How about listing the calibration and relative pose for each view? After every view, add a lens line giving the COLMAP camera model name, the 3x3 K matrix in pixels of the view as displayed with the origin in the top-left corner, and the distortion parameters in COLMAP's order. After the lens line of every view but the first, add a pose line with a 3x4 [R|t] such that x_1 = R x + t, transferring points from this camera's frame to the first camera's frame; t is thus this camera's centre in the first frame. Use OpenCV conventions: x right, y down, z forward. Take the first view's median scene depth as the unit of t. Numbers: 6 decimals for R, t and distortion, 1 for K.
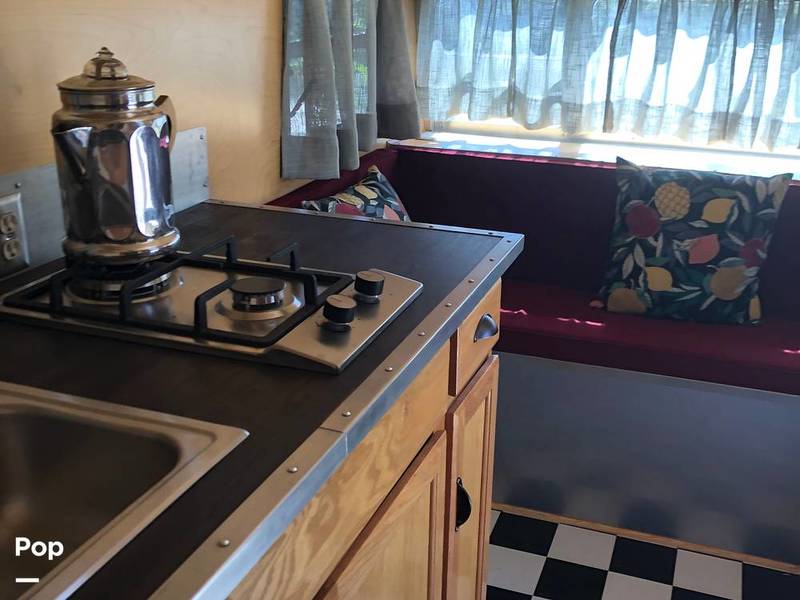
lens RADIAL K [[888.4, 0, 399.9], [0, 888.4, 296.6], [0, 0, 1]] dist [0.014172, 0.000000]
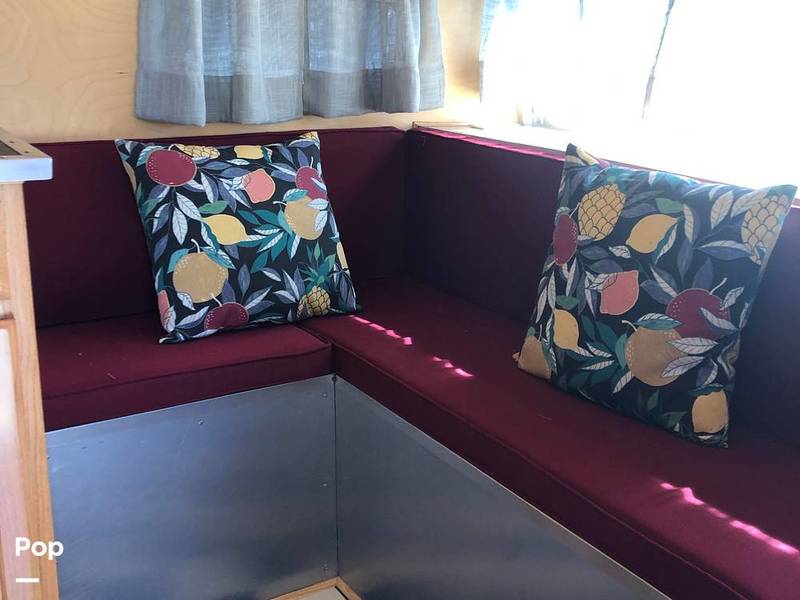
lens RADIAL K [[888.4, 0, 399.3], [0, 888.4, 303.6], [0, 0, 1]] dist [0.014172, 0.000000]
pose [[0.797110, 0.185212, -0.574728, 0.566659], [-0.224142, 0.974551, 0.003188, -0.013666], [0.560692, 0.126279, 0.818339, 0.408829]]
